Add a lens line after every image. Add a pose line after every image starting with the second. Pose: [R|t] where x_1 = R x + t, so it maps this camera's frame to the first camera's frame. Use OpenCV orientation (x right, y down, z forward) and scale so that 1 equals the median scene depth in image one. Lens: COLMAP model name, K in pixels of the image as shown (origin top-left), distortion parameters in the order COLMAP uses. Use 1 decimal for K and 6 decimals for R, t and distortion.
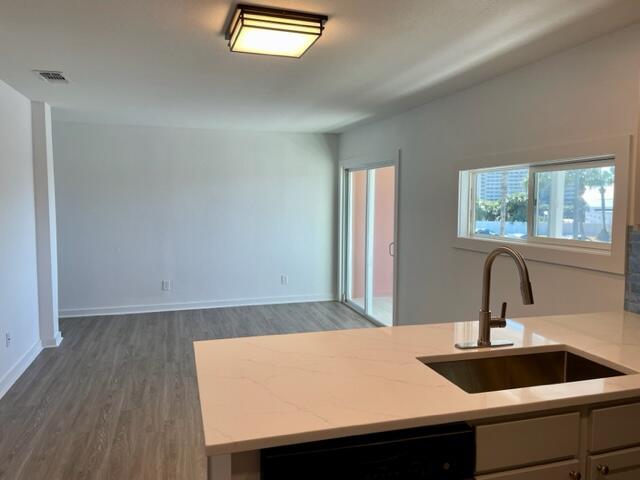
lens RADIAL K [[480.4, 0, 316.3], [0, 480.4, 239.4], [0, 0, 1]] dist [0.095482, -0.113953]
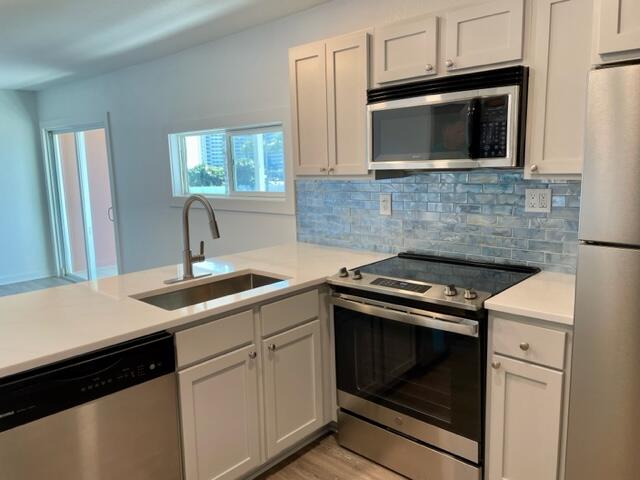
lens RADIAL K [[480.4, 0, 313.7], [0, 480.4, 237.4], [0, 0, 1]] dist [0.095482, -0.113953]
pose [[0.858231, -0.102262, 0.502973, 0.010701], [0.069929, 0.994110, 0.082797, 0.023338], [-0.508477, -0.035887, 0.860327, -0.115293]]
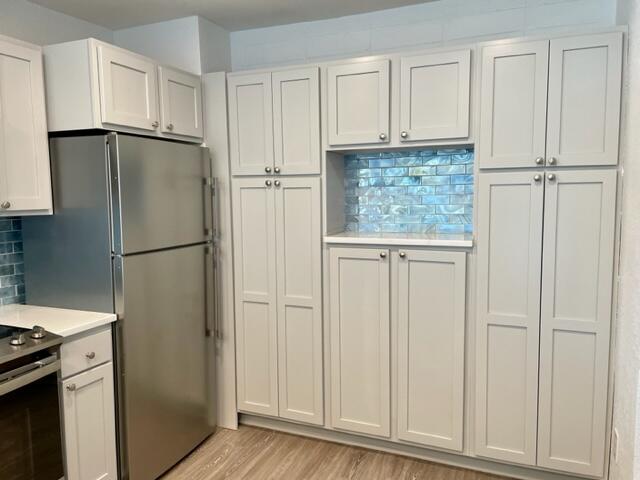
lens RADIAL K [[480.4, 0, 323.5], [0, 480.4, 238.5], [0, 0, 1]] dist [0.095482, -0.113953]
pose [[-0.787576, -0.051973, 0.614022, -0.143120], [0.058213, 0.985705, 0.158101, -0.025732], [-0.613462, 0.160261, -0.773292, 0.506901]]
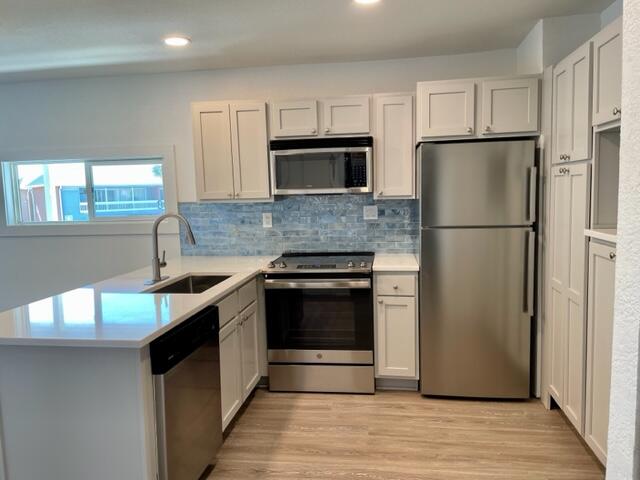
lens RADIAL K [[480.4, 0, 324.0], [0, 480.4, 238.6], [0, 0, 1]] dist [0.095482, -0.113953]
pose [[0.410982, -0.103851, 0.905709, -0.476898], [0.099617, 0.992657, 0.068618, 0.022599], [-0.906185, 0.062024, 0.418309, -0.059768]]
